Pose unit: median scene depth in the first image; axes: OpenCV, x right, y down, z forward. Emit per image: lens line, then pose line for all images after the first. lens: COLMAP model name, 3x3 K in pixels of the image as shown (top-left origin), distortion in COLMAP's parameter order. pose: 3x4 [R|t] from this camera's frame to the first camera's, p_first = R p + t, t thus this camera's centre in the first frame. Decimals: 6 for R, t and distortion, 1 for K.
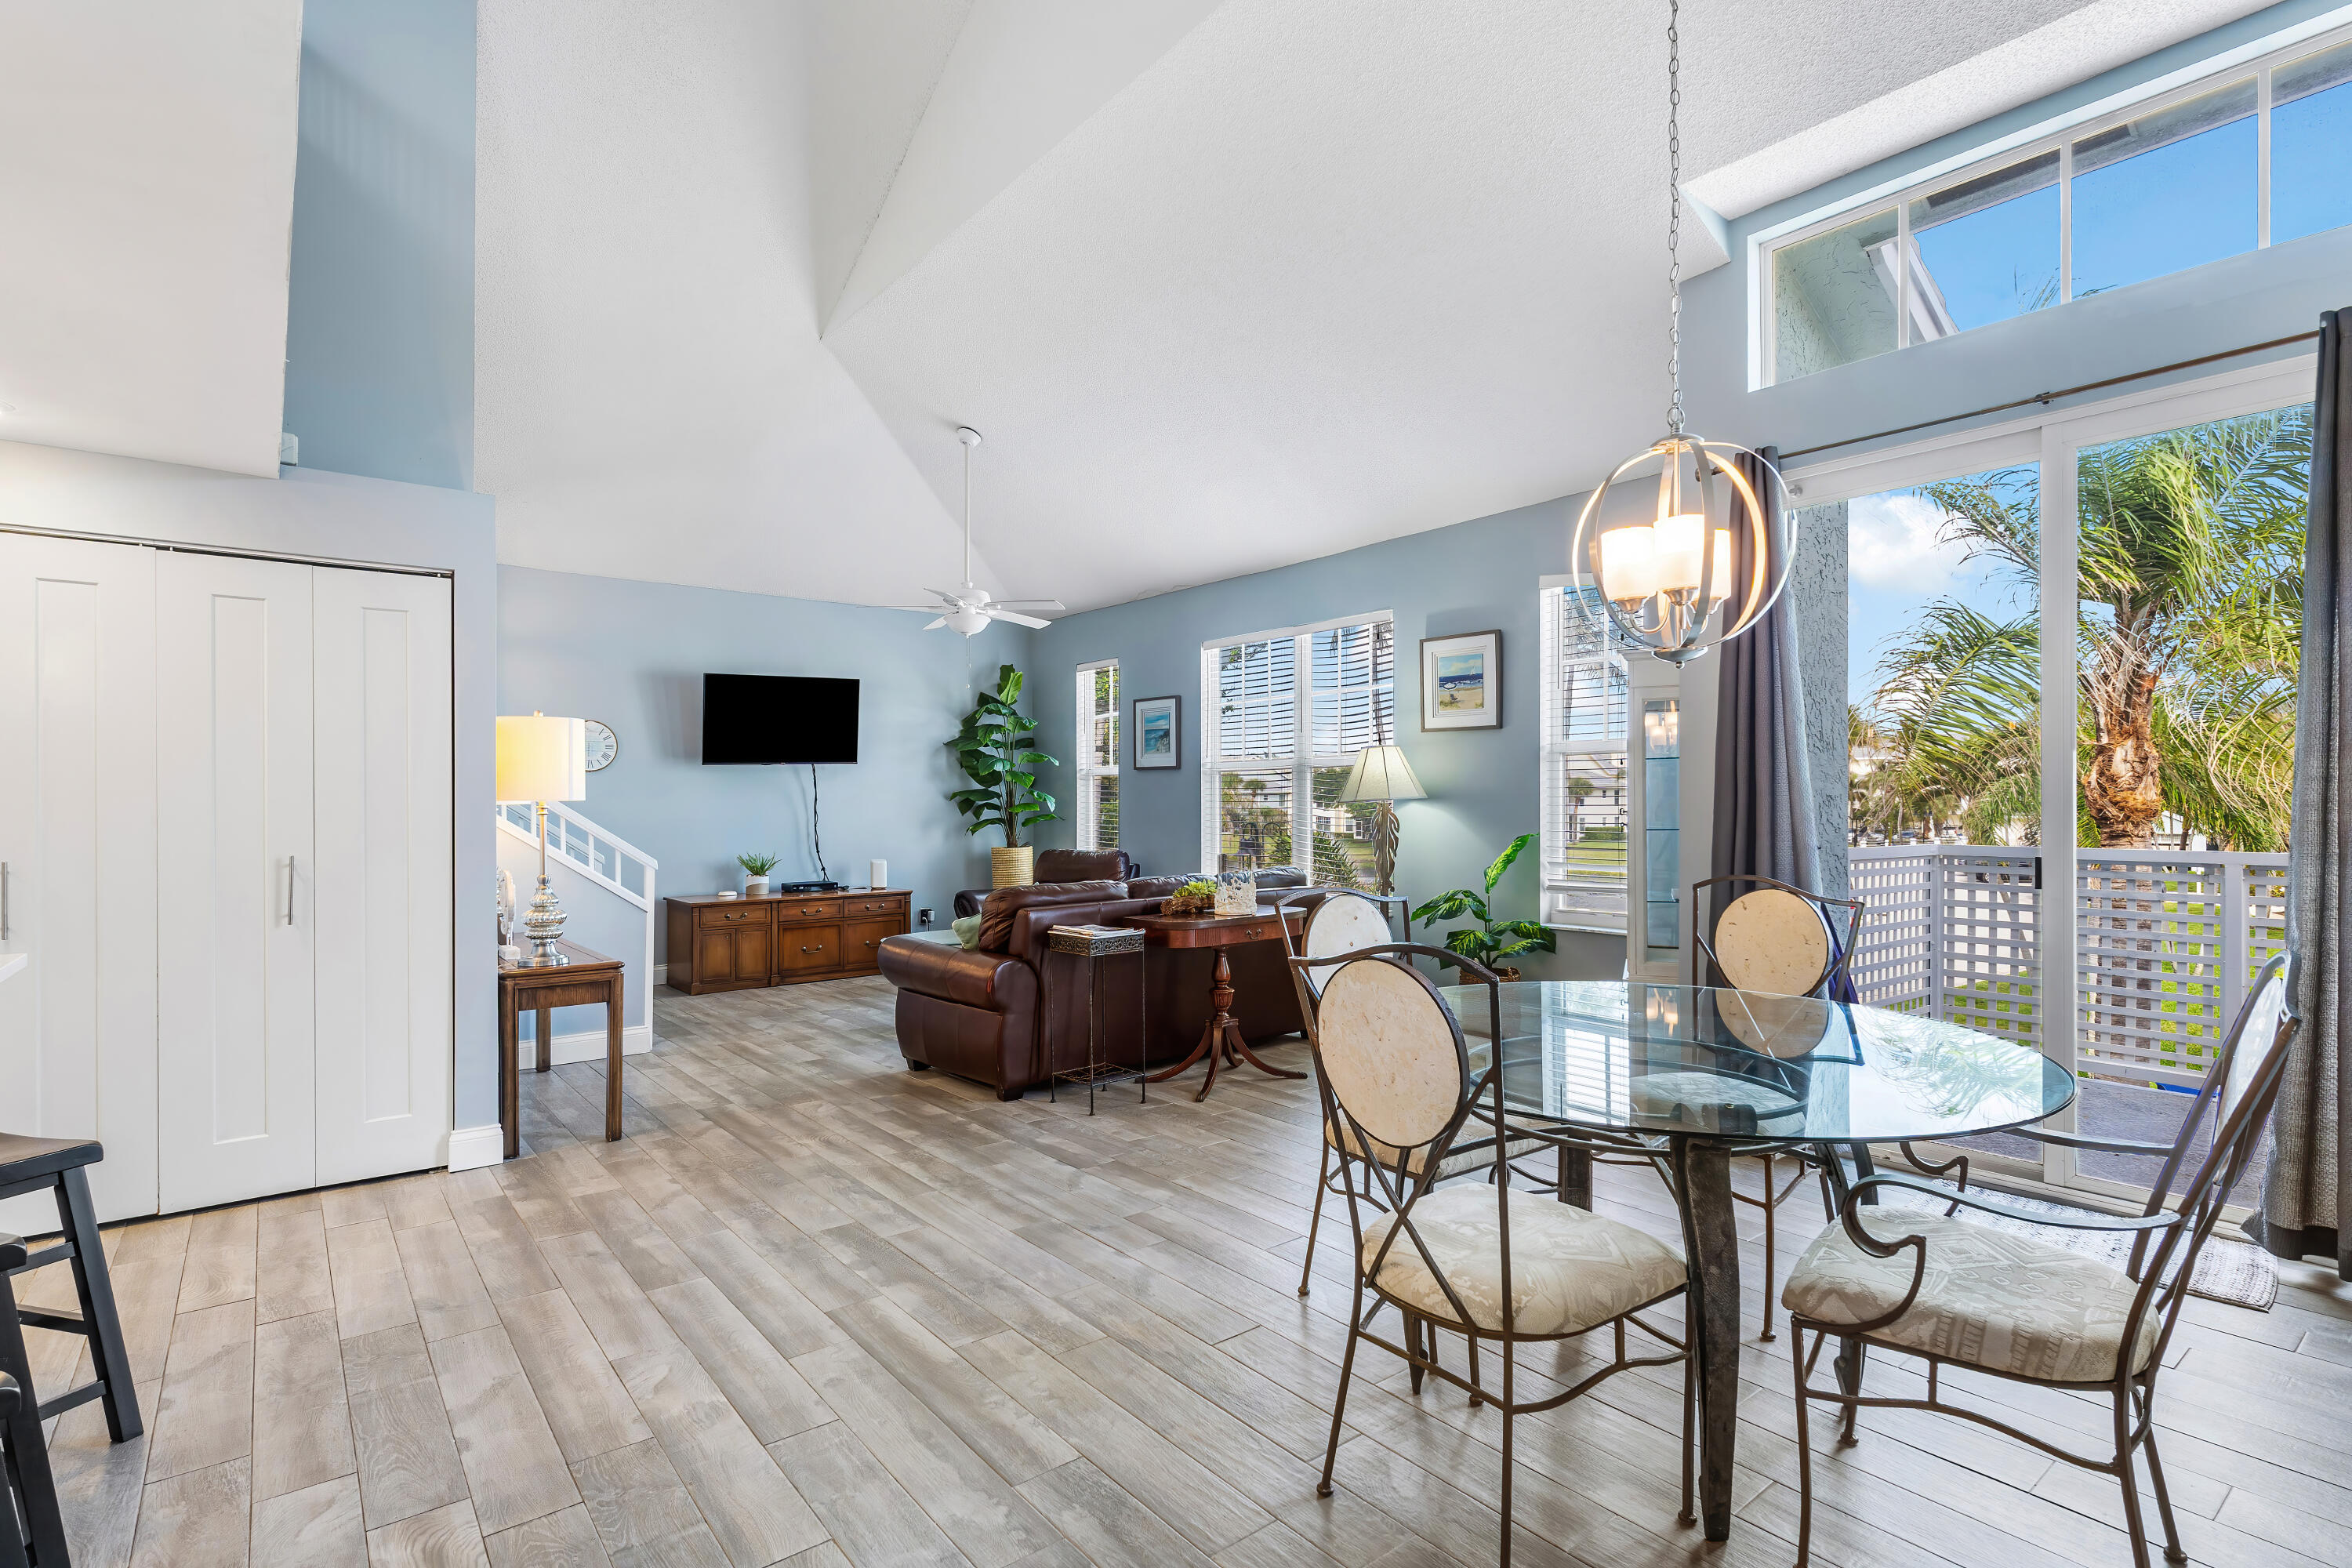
lens RADIAL K [[1121.7, 0, 1176.0], [0, 1121.7, 784.0], [0, 0, 1]] dist [0.000069, 0.000119]
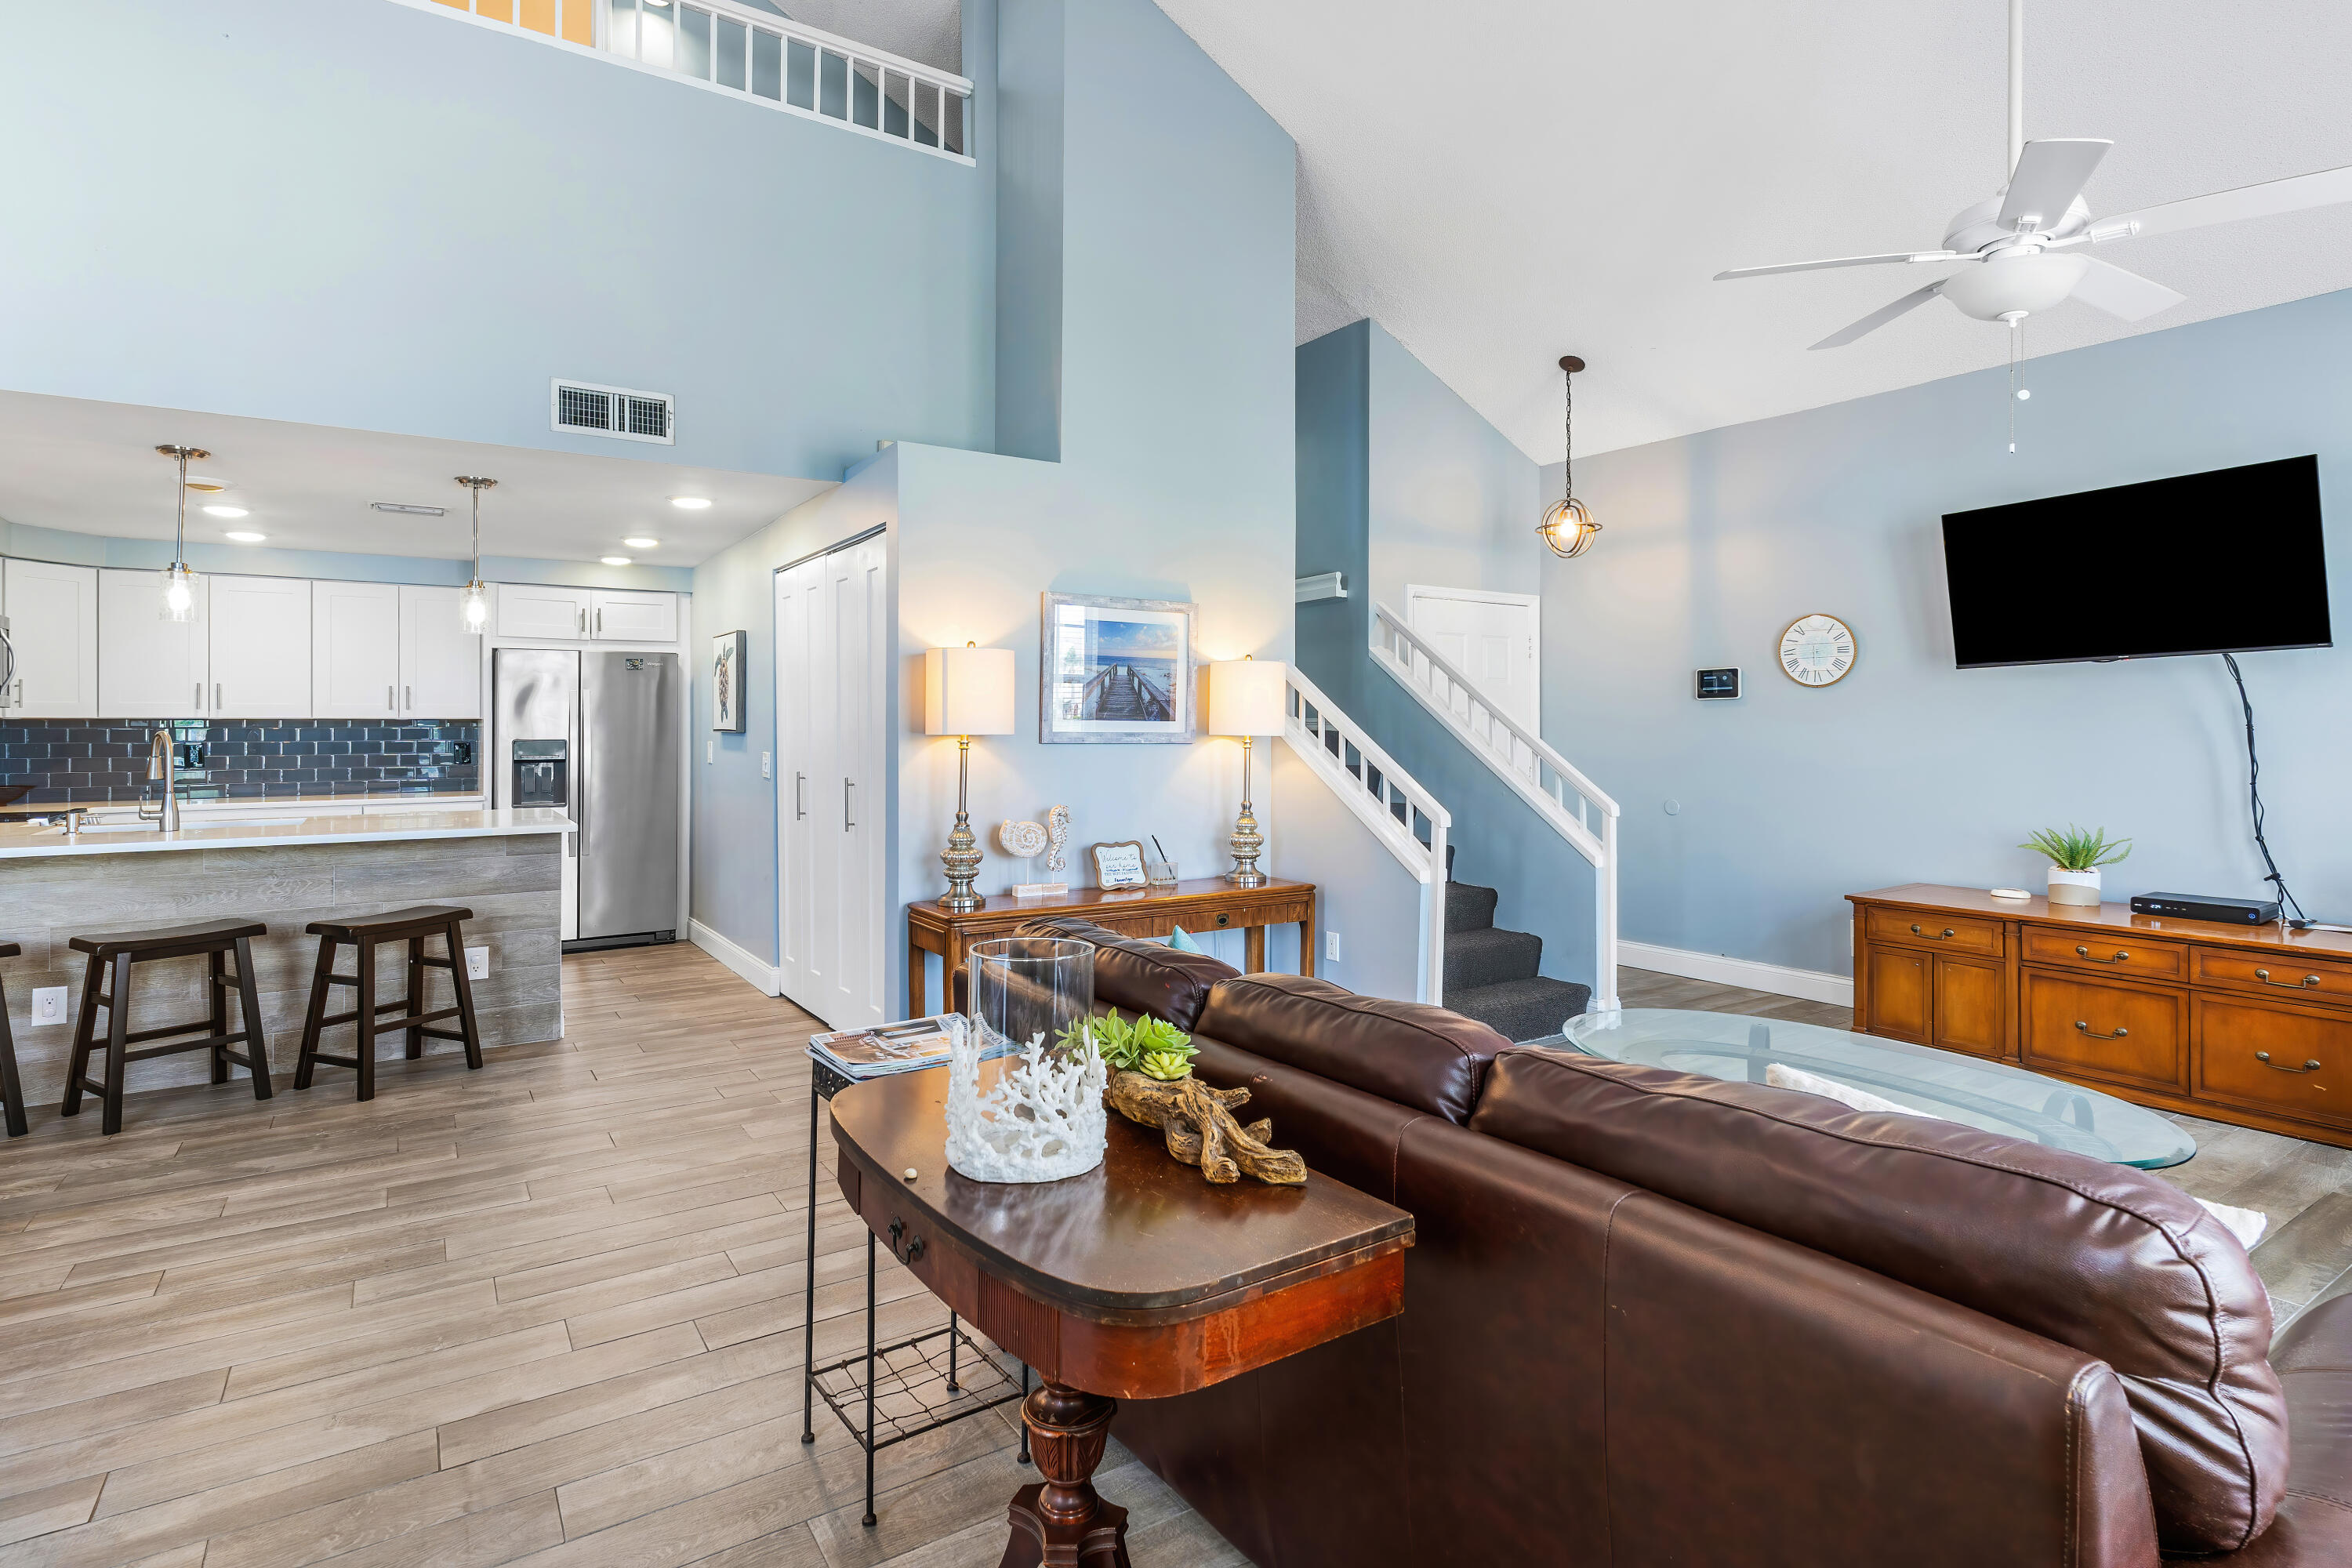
lens RADIAL K [[1126.1, 0, 1176.0], [0, 1126.1, 784.0], [0, 0, 1]] dist [0.002042, -0.000147]
pose [[-0.049661, 0.054307, -0.997289, 0.193873], [0.015975, 0.998436, 0.053574, 0.004966], [0.998638, -0.013272, -0.050451, 0.634084]]
